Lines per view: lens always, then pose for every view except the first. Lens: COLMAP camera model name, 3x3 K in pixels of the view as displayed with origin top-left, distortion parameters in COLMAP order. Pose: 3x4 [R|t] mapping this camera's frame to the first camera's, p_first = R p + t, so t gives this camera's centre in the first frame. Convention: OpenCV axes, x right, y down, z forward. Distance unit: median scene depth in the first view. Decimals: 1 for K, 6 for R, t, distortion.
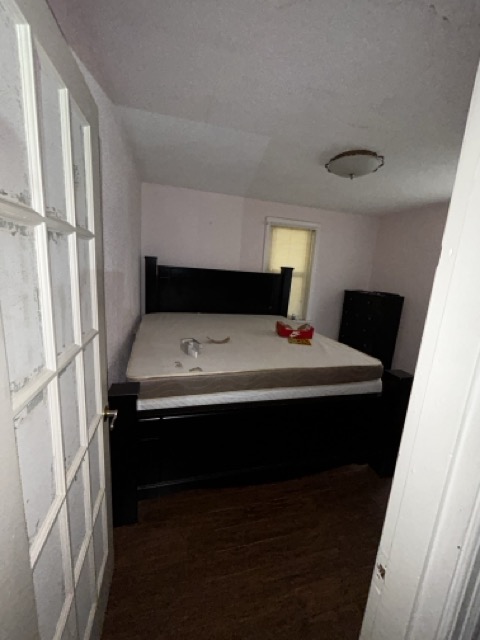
lens RADIAL K [[261.0, 0, 240.2], [0, 261.0, 319.6], [0, 0, 1]] dist [-0.000687, 0.000621]
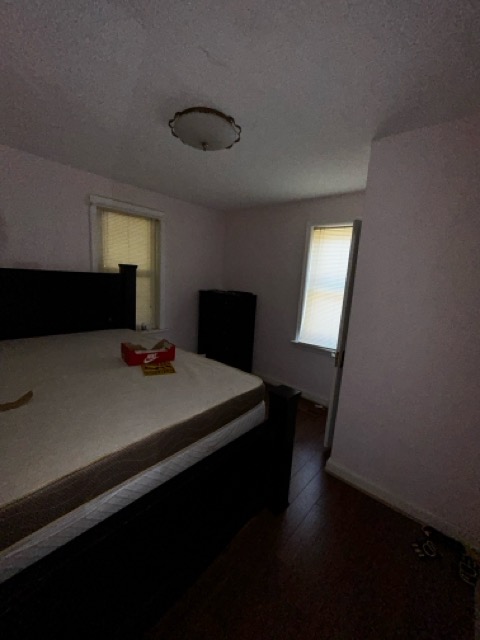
lens RADIAL K [[261.0, 0, 240.7], [0, 261.0, 319.7], [0, 0, 1]] dist [-0.000687, 0.000621]
pose [[0.839277, -0.106588, 0.533154, 0.036646], [0.099840, 0.994134, 0.041583, -0.044700], [-0.534459, 0.018331, 0.844996, 0.205251]]
